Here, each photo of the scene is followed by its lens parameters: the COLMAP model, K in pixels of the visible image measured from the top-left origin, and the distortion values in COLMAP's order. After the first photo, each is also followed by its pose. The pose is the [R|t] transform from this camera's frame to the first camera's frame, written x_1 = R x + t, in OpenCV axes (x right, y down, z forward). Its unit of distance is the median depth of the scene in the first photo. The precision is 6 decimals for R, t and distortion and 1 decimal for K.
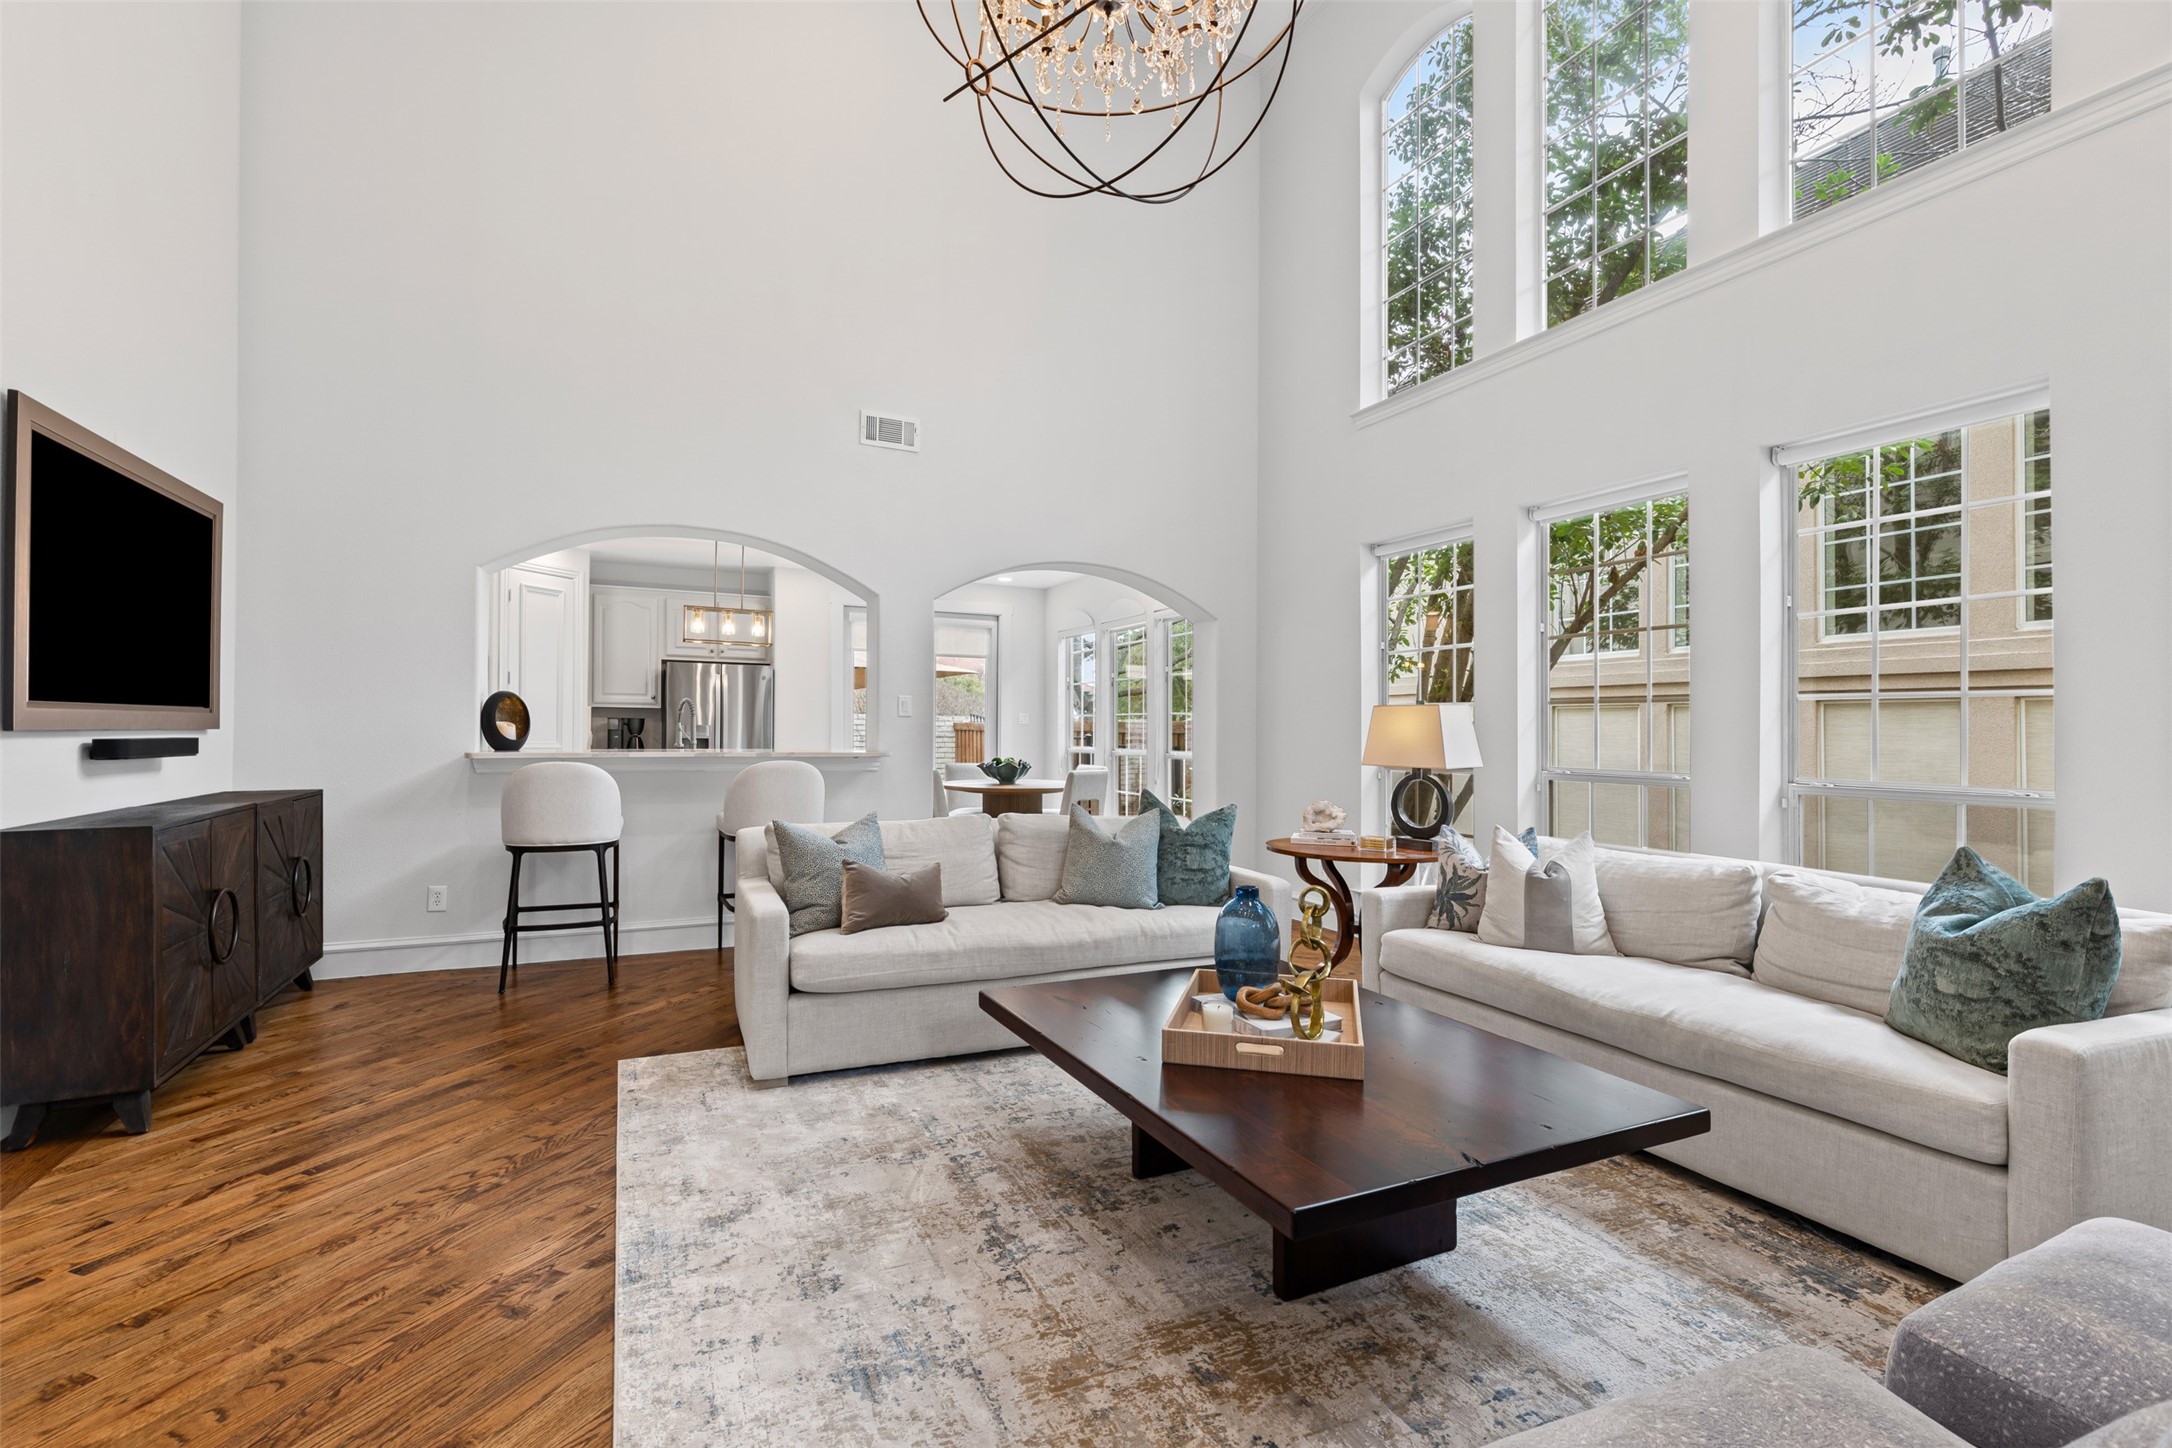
lens RADIAL K [[987.2, 0, 1090.1], [0, 987.2, 724.9], [0, 0, 1]] dist [0.003982, -0.000504]
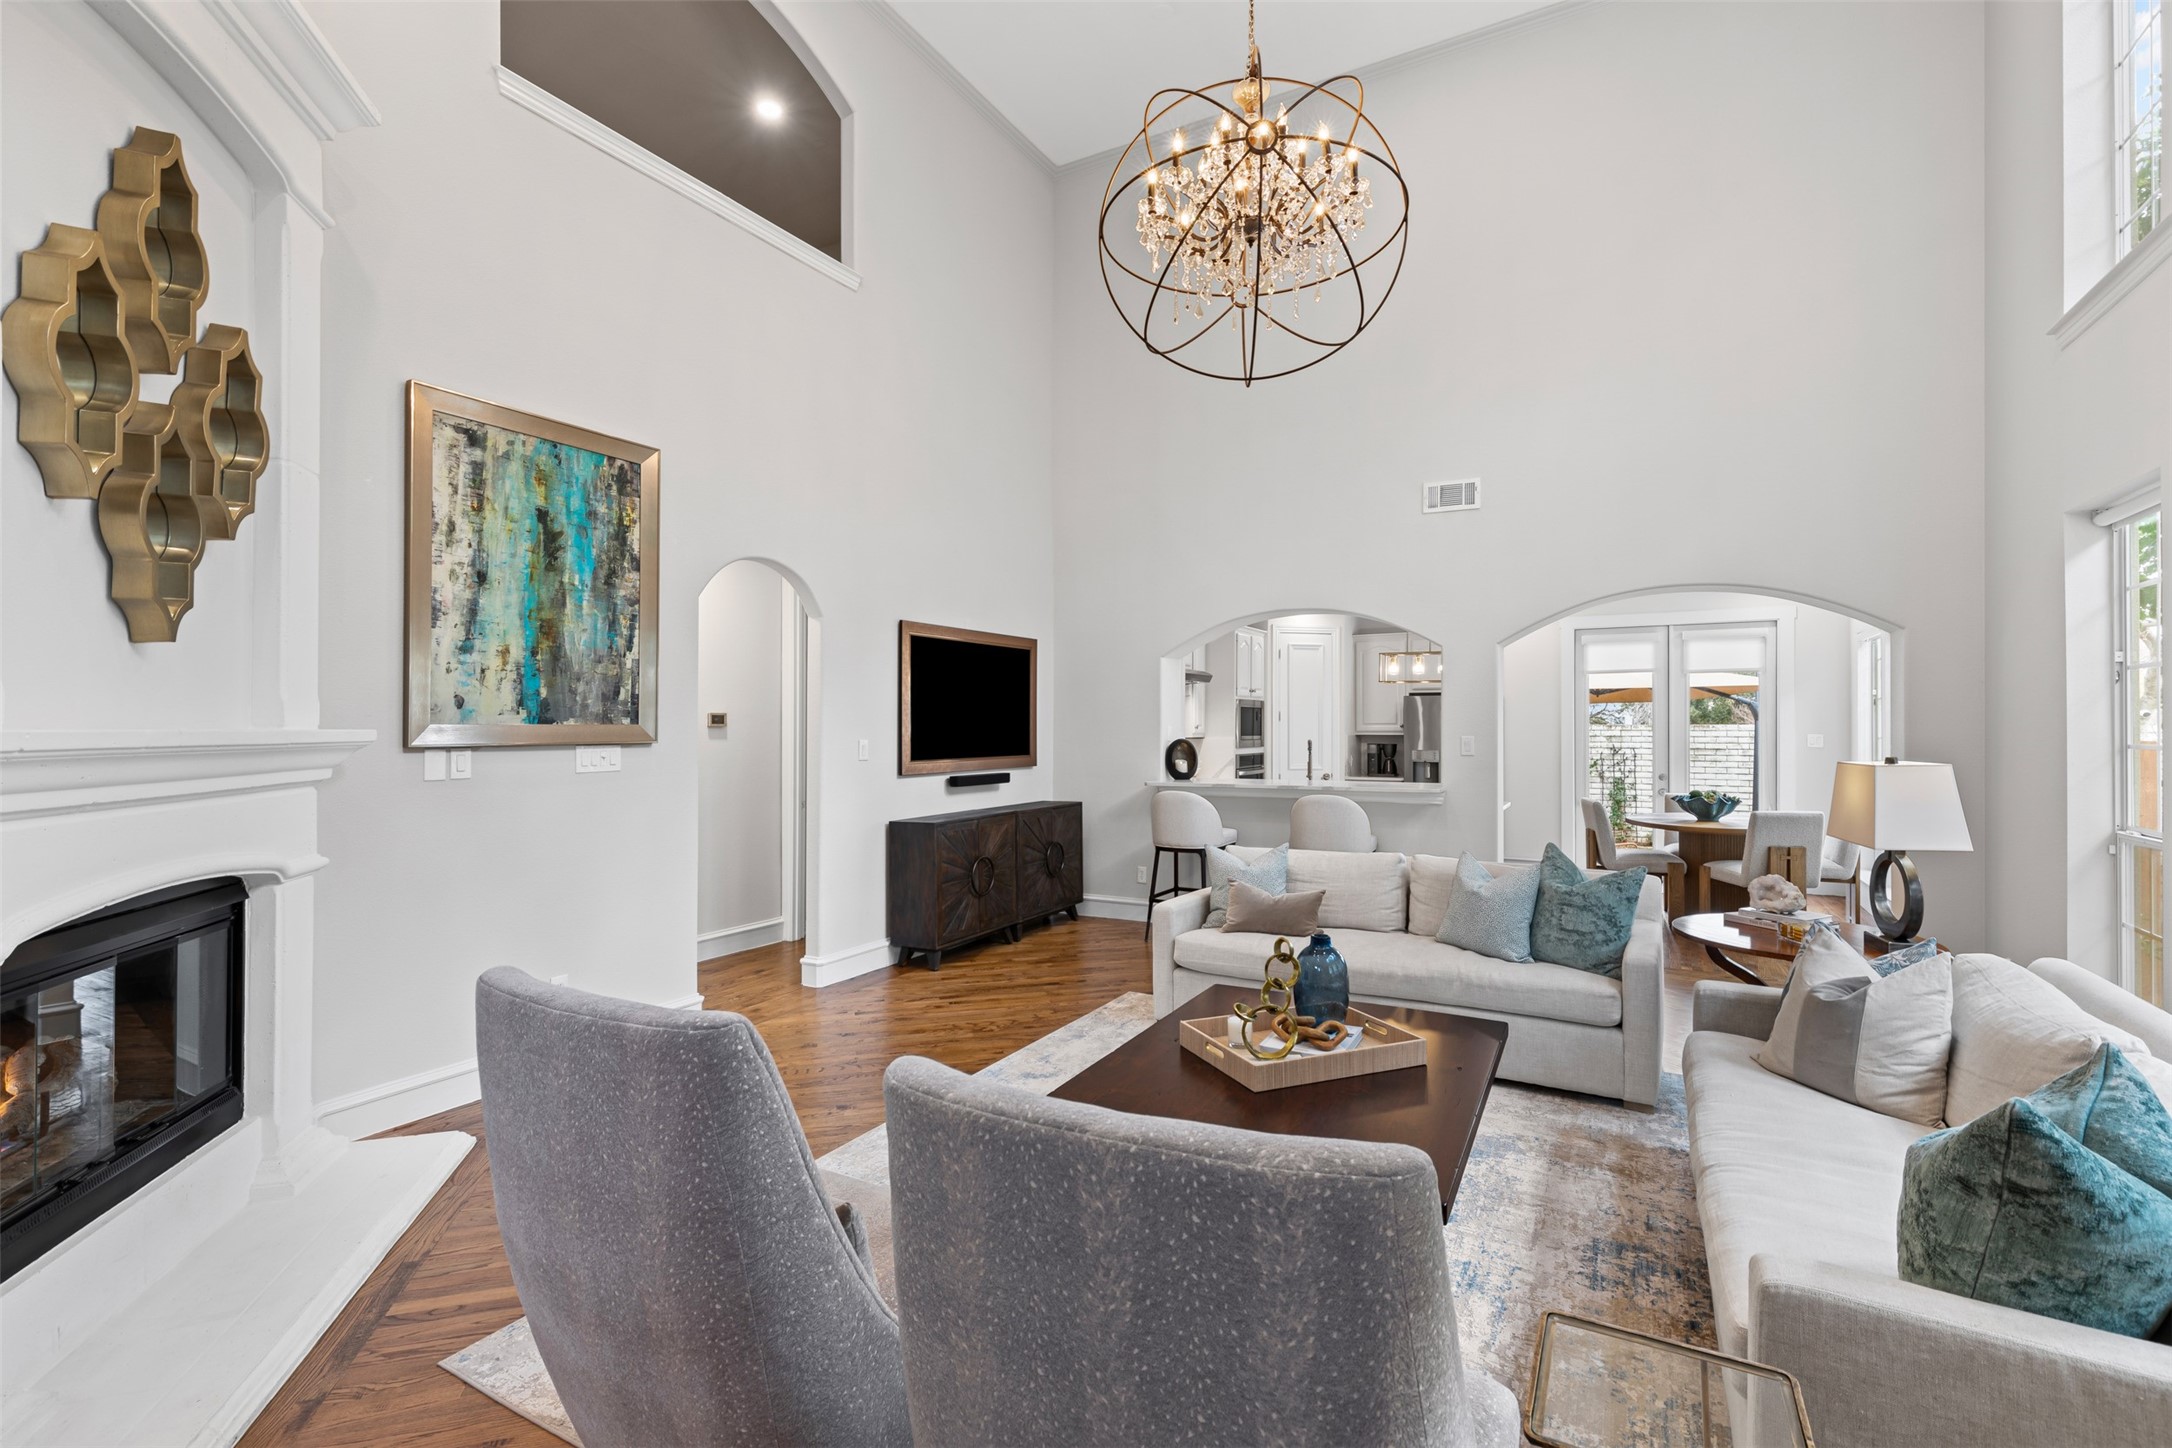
lens RADIAL K [[987.2, 0, 1097.8], [0, 987.2, 729.5], [0, 0, 1]] dist [0.003982, -0.000504]
pose [[0.582761, -0.009840, -0.812584, 0.626038], [0.015035, 0.999886, -0.001326, -0.057492], [0.812505, -0.011445, 0.582842, 0.052283]]
